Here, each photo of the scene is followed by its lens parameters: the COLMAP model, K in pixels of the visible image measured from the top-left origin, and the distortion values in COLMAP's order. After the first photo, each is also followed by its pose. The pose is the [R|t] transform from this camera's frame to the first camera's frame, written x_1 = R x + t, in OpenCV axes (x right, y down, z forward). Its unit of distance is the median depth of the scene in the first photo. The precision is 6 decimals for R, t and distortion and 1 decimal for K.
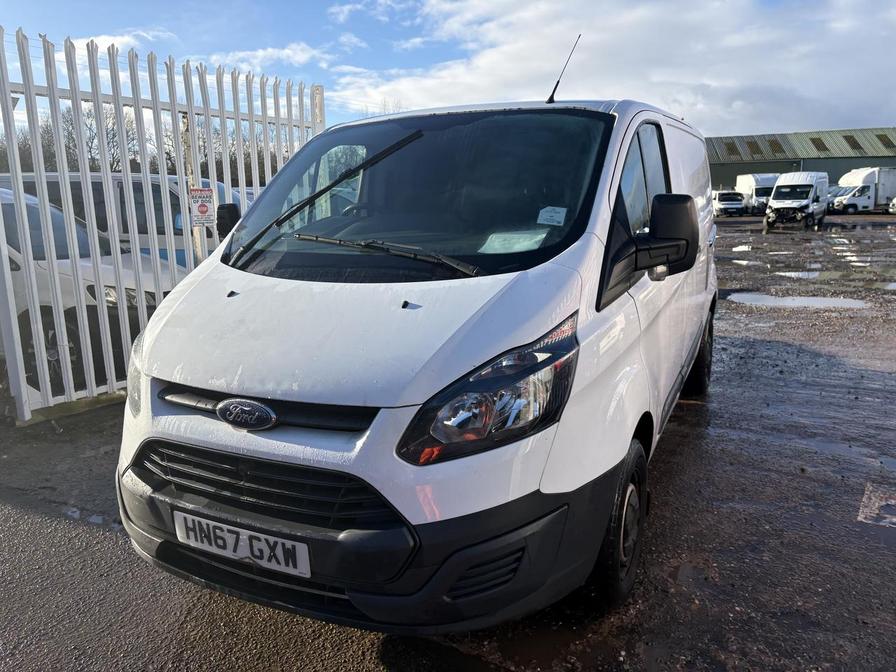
lens RADIAL K [[693.0, 0, 452.3], [0, 693.0, 343.3], [0, 0, 1]] dist [0.035883, -0.024115]
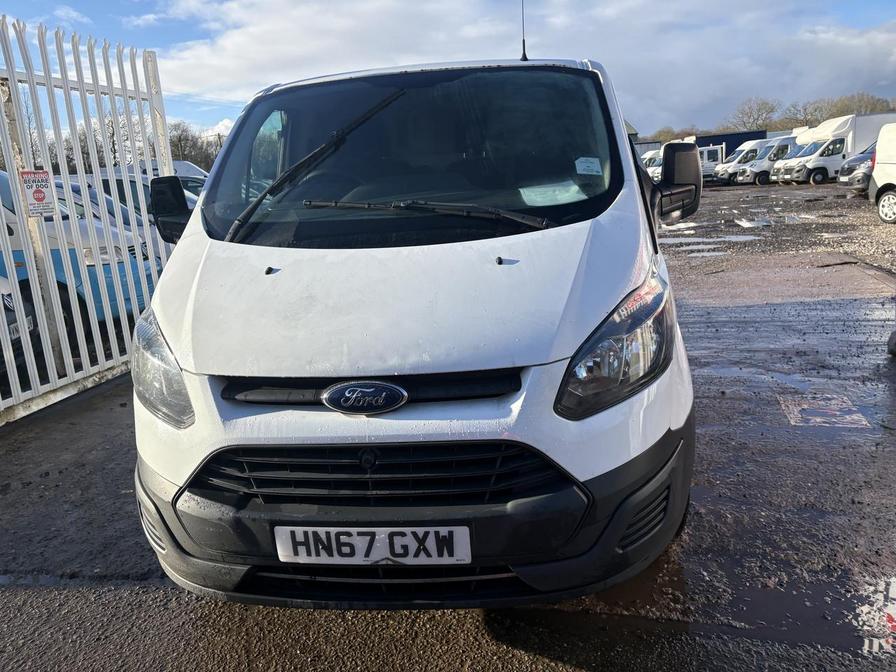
lens RADIAL K [[693.0, 0, 447.4], [0, 693.0, 327.4], [0, 0, 1]] dist [0.035883, -0.024115]
pose [[0.934789, -0.112321, 0.336978, -0.443894], [0.113911, 0.993376, 0.015118, 0.011762], [-0.336444, 0.024253, 0.941391, 0.128029]]
